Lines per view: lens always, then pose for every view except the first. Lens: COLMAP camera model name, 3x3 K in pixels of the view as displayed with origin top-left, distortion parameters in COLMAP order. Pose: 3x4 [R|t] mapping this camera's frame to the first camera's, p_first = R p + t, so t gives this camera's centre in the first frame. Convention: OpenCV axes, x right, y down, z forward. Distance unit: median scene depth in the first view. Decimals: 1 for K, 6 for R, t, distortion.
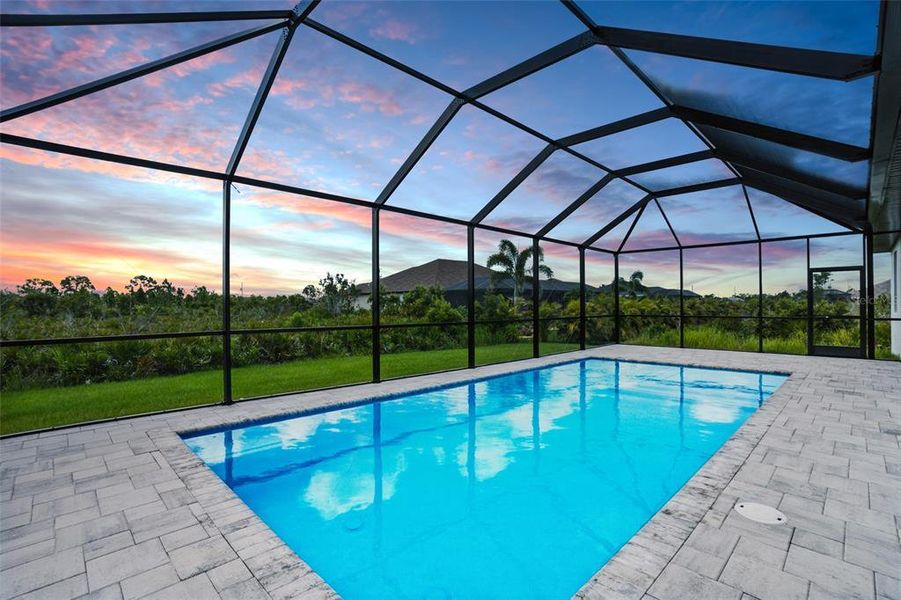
lens RADIAL K [[425.0, 0, 455.8], [0, 425.0, 305.7], [0, 0, 1]] dist [-0.071602, 0.026983]
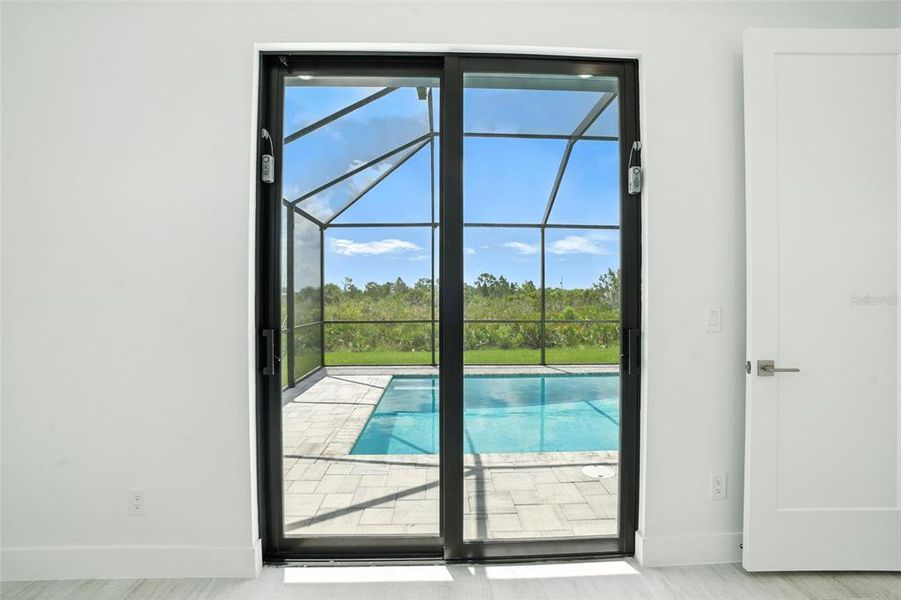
lens RADIAL K [[425.0, 0, 455.8], [0, 425.0, 305.7], [0, 0, 1]] dist [-0.071602, 0.026983]
pose [[0.734066, 0.014478, -0.678924, 0.230844], [-0.000698, 0.999788, 0.020566, -0.011642], [0.679078, -0.014622, 0.733920, -0.056108]]
